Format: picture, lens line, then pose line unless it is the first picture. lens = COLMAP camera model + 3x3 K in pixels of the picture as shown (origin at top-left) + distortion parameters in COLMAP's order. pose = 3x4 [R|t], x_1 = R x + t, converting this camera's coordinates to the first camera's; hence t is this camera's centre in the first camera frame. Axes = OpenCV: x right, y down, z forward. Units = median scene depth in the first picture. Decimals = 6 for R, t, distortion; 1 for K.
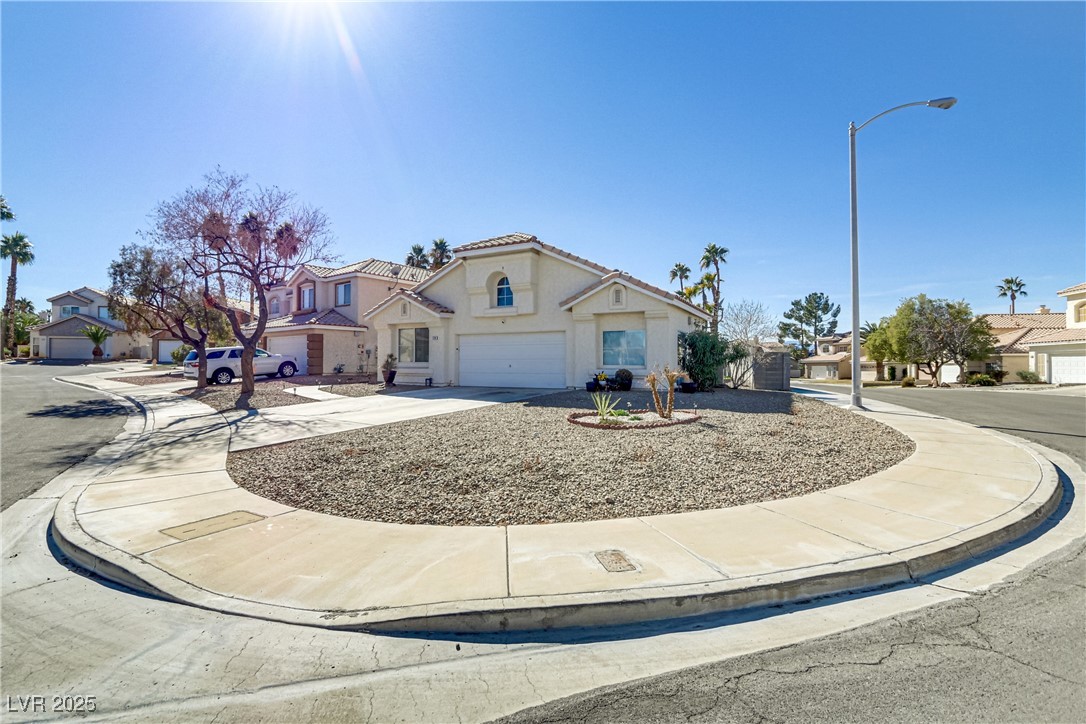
lens RADIAL K [[493.8, 0, 540.4], [0, 493.8, 360.9], [0, 0, 1]] dist [-0.011336, 0.000944]
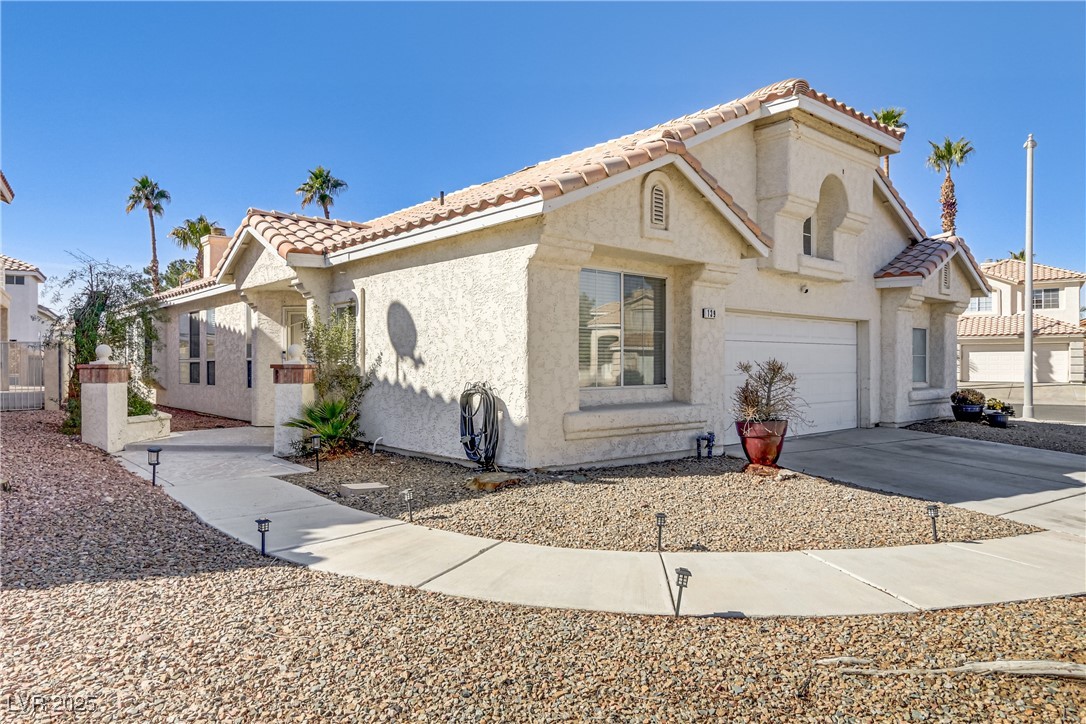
lens RADIAL K [[696.2, 0, 548.7], [0, 696.2, 368.2], [0, 0, 1]] dist [-0.004702, -0.009562]
pose [[0.363218, -0.006291, 0.931683, -0.694972], [-0.004670, 0.999952, 0.008573, -0.012449], [-0.931692, -0.007464, 0.363172, 0.927095]]
